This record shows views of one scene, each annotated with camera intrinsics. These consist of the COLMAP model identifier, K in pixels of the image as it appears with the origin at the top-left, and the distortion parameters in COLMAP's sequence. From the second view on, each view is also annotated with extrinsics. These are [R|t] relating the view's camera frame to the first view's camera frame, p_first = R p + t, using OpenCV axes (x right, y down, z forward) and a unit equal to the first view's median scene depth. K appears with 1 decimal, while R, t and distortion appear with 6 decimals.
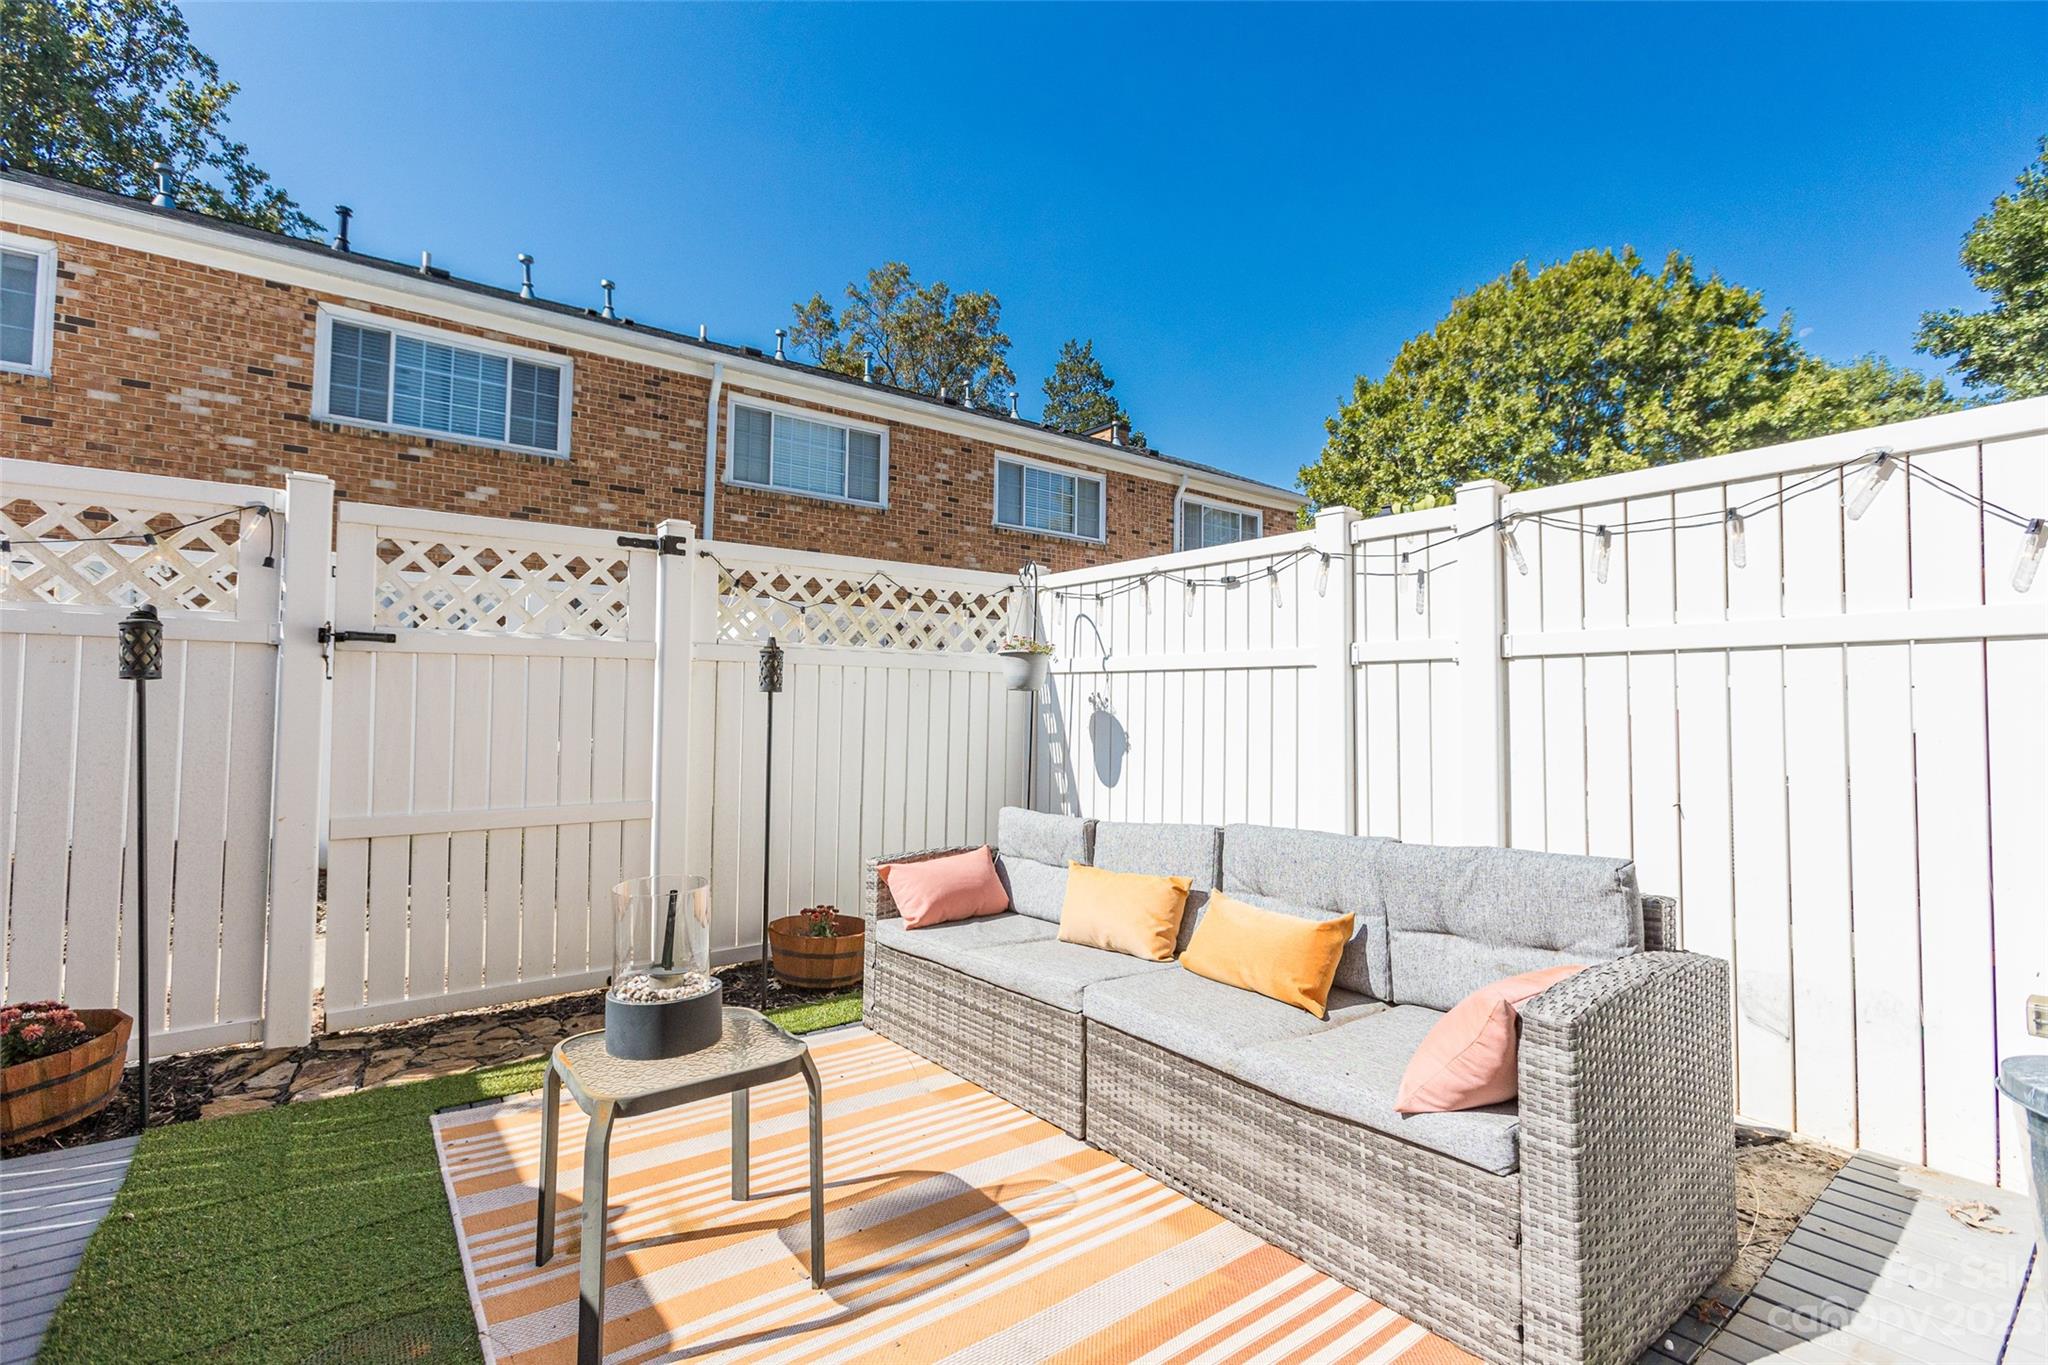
lens RADIAL K [[914.9, 0, 1019.8], [0, 914.9, 680.7], [0, 0, 1]] dist [-0.013747, 0.005407]
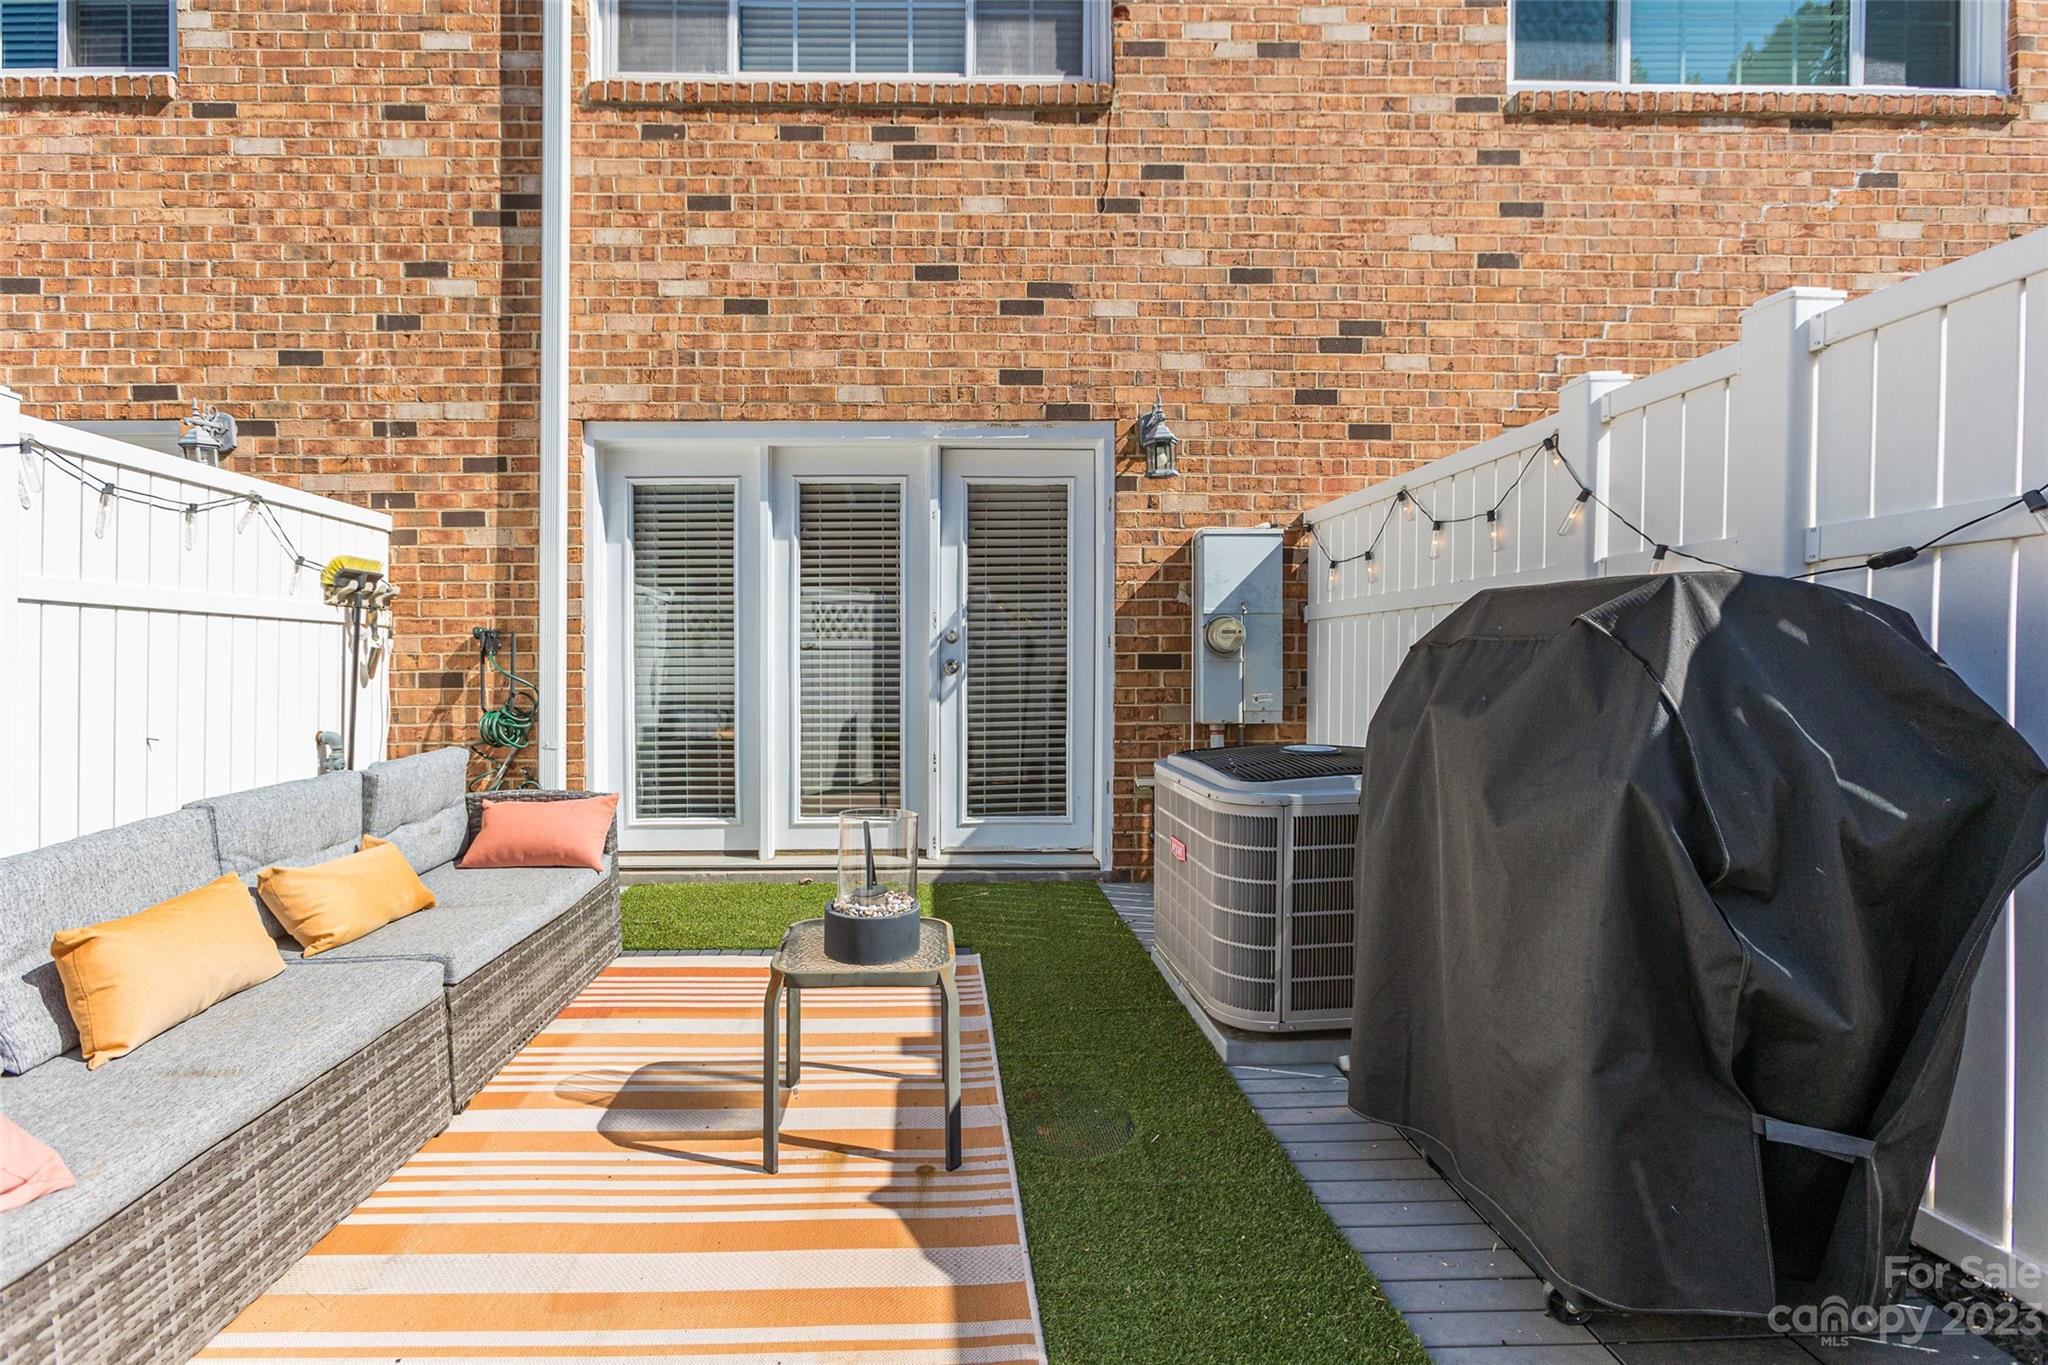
lens RADIAL K [[914.9, 0, 947.5], [0, 914.9, 598.2], [0, 0, 1]] dist [-0.013747, 0.005407]
pose [[-0.810034, 0.033073, 0.585450, -1.077819], [-0.018649, 0.996450, -0.082094, 0.043407], [-0.586087, -0.077417, -0.806541, 1.773065]]
